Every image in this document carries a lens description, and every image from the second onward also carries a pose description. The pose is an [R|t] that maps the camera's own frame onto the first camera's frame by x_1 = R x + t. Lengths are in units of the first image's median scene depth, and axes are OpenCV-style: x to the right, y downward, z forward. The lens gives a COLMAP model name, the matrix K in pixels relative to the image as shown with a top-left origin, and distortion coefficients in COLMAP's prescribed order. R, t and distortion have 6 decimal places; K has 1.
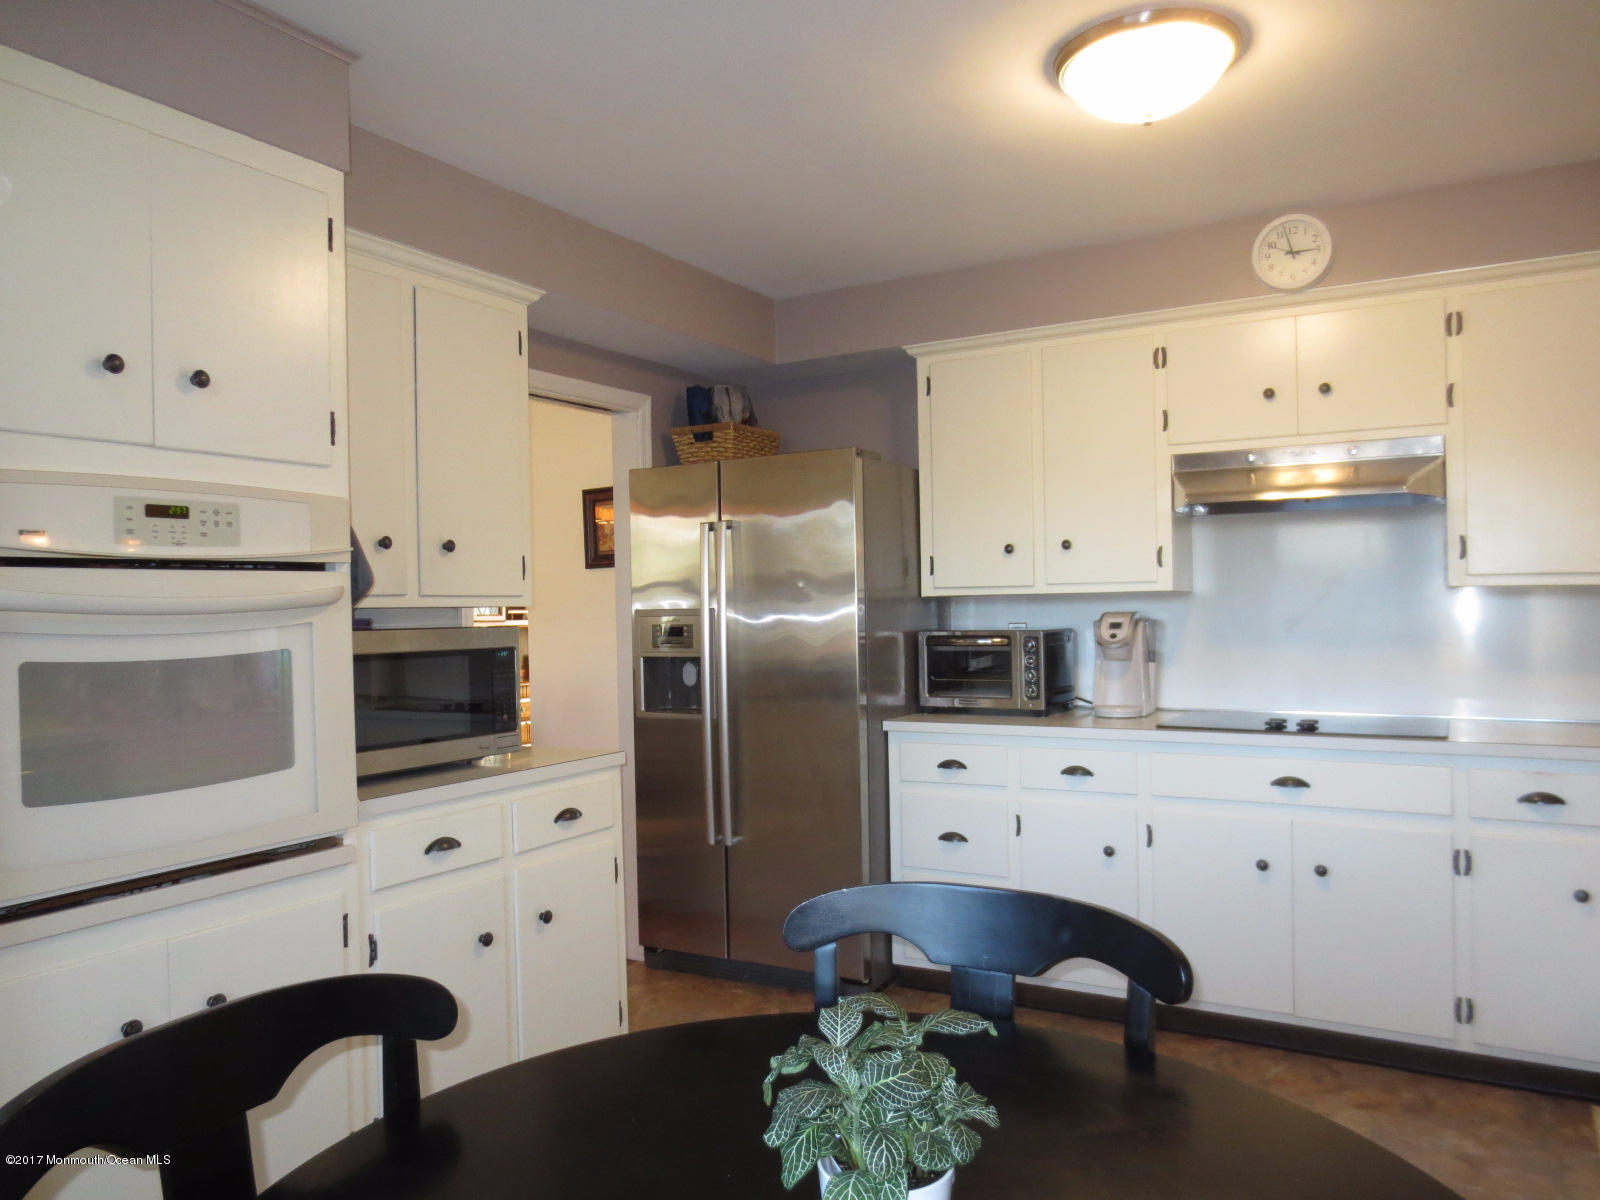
lens RADIAL K [[1135.4, 0, 800.0], [0, 1135.4, 600.0], [0, 0, 1]] dist [-0.026169, 0.005060]
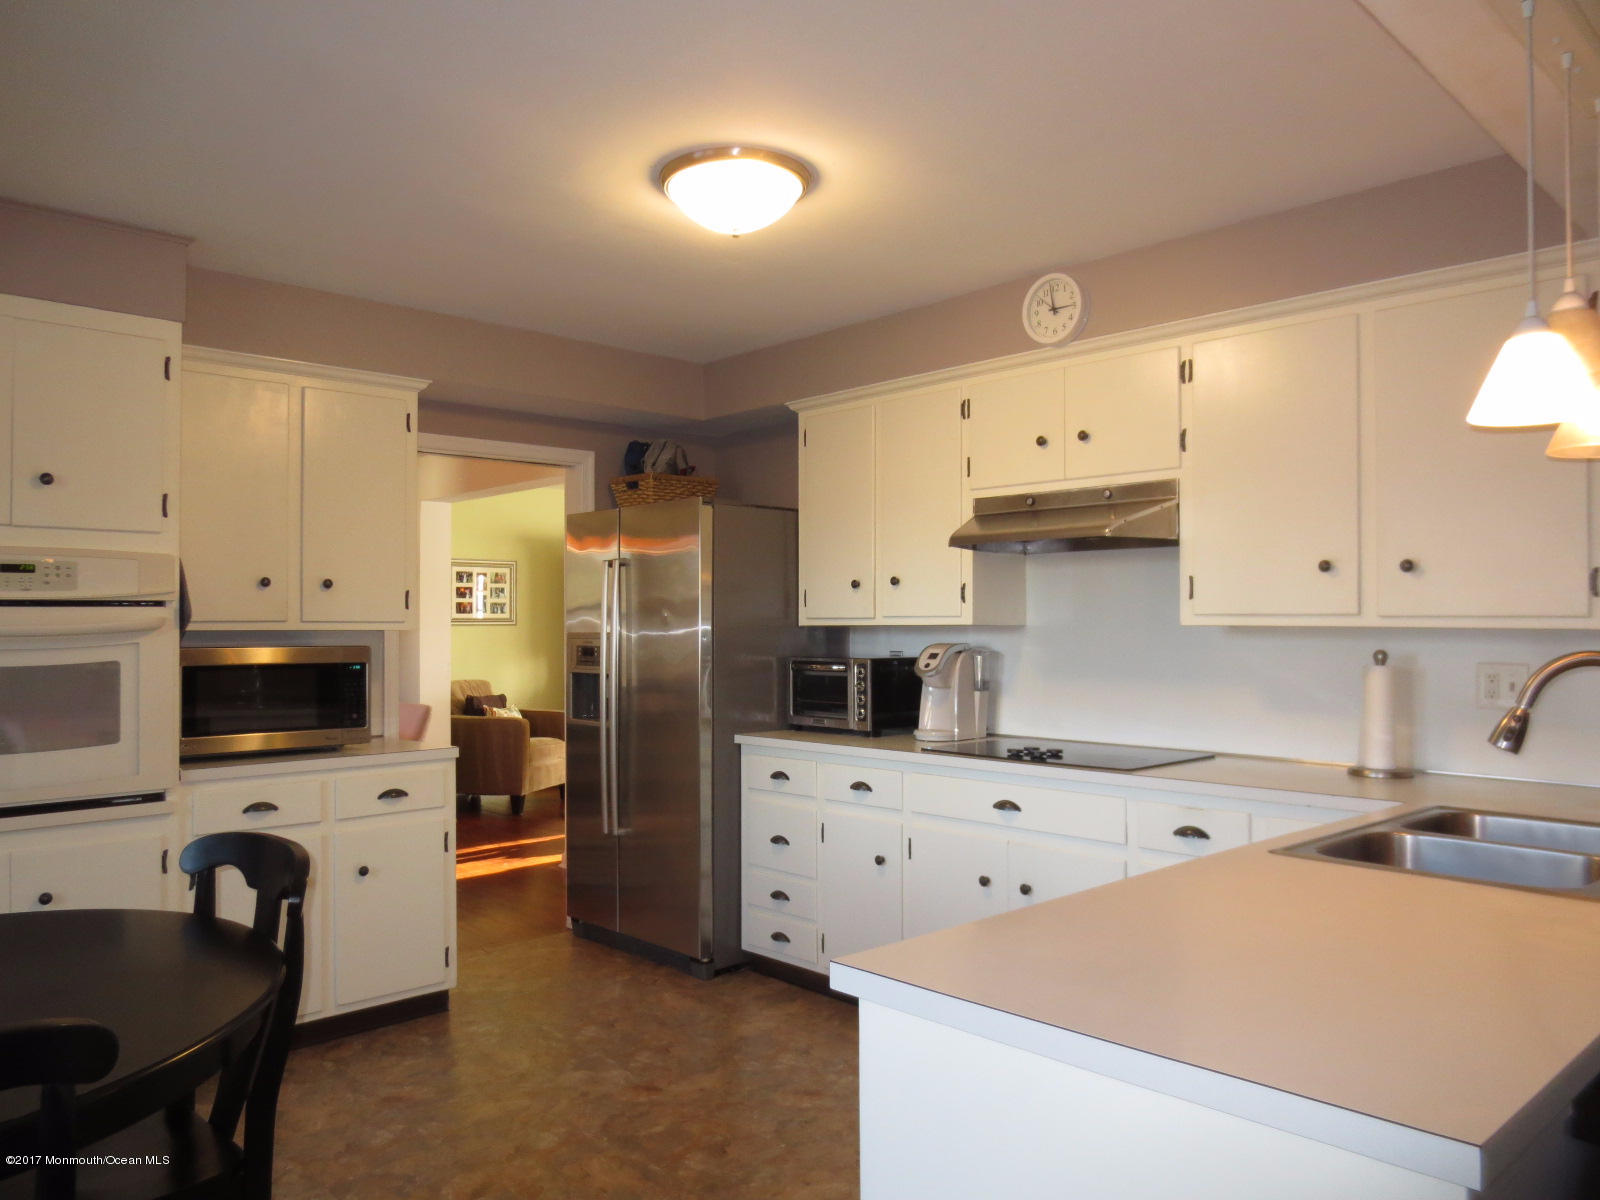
lens RADIAL K [[1135.4, 0, 800.0], [0, 1135.4, 600.0], [0, 0, 1]] dist [-0.026169, 0.005060]
pose [[0.959039, 0.009446, -0.283117, 0.506993], [-0.013045, 0.999856, -0.010831, -0.019218], [0.282974, 0.014081, 0.959024, -0.086253]]
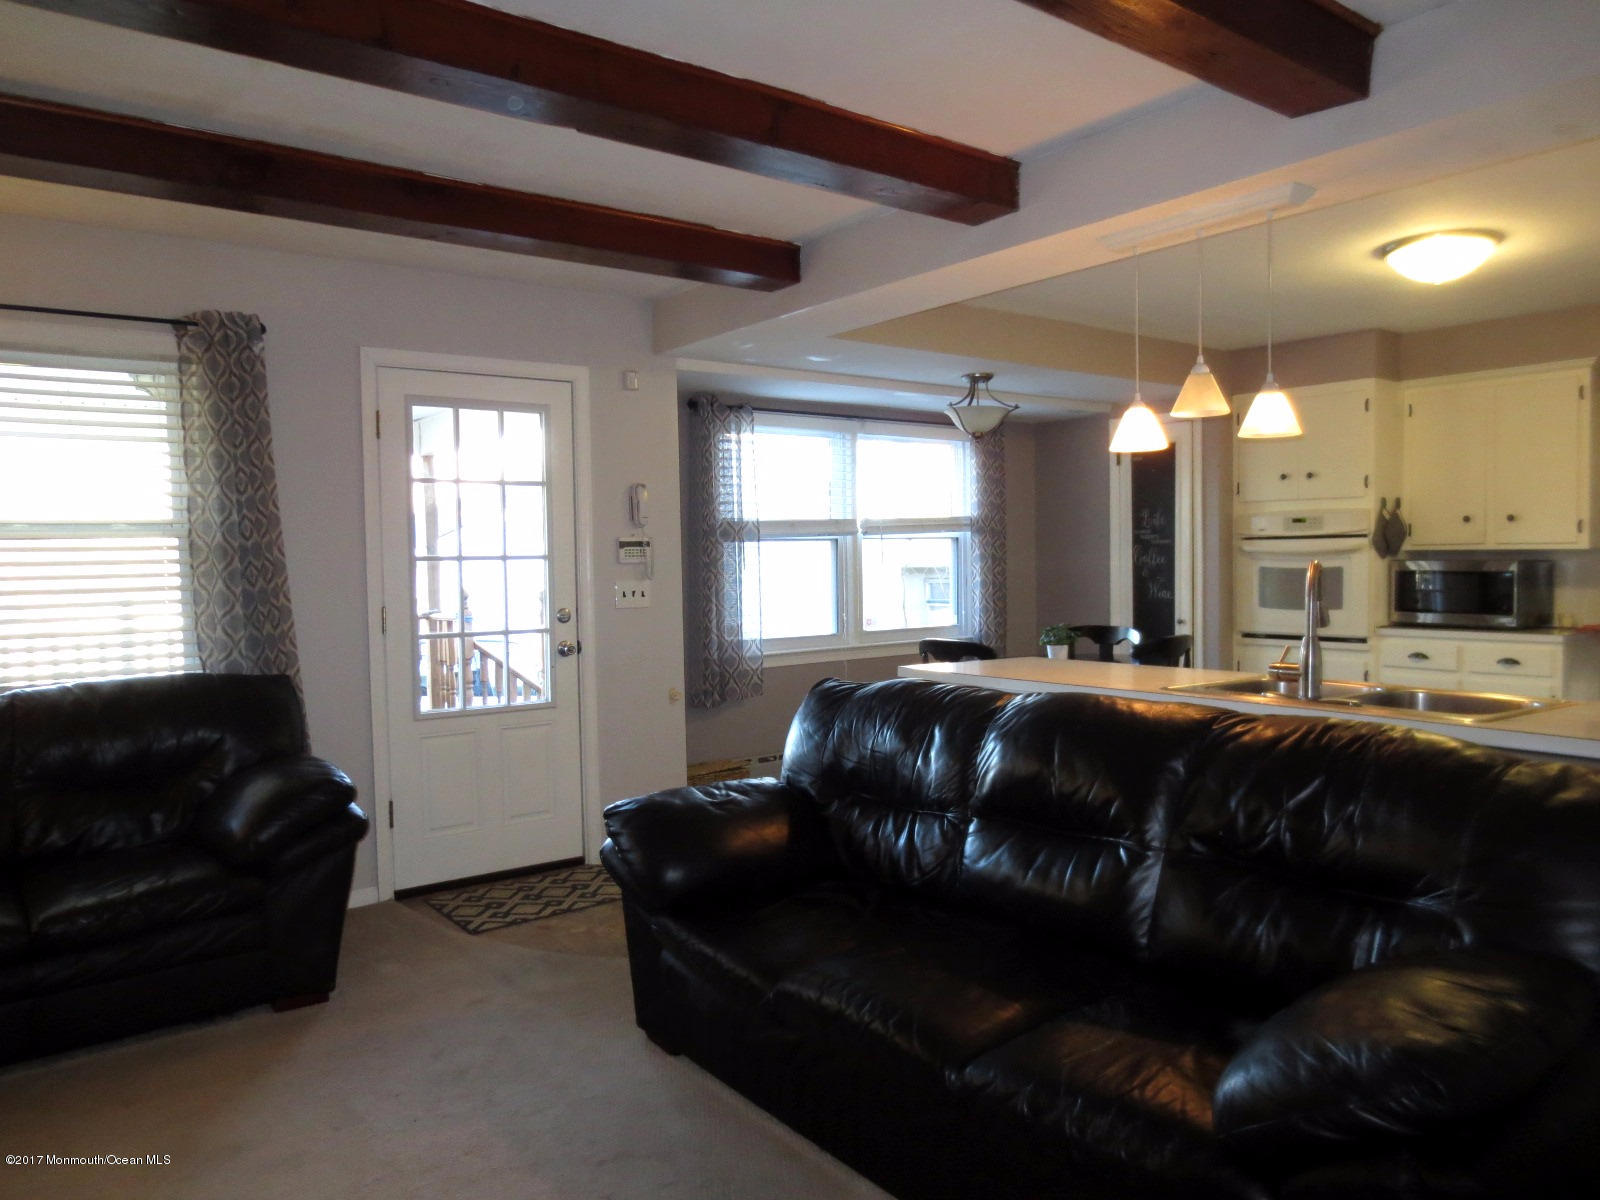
lens RADIAL K [[1135.4, 0, 800.0], [0, 1135.4, 600.0], [0, 0, 1]] dist [-0.026169, 0.005060]
pose [[-0.379887, 0.059151, -0.923140, 1.660651], [0.024104, 0.998248, 0.054044, -0.035543], [0.924719, -0.001721, -0.380647, 0.528262]]
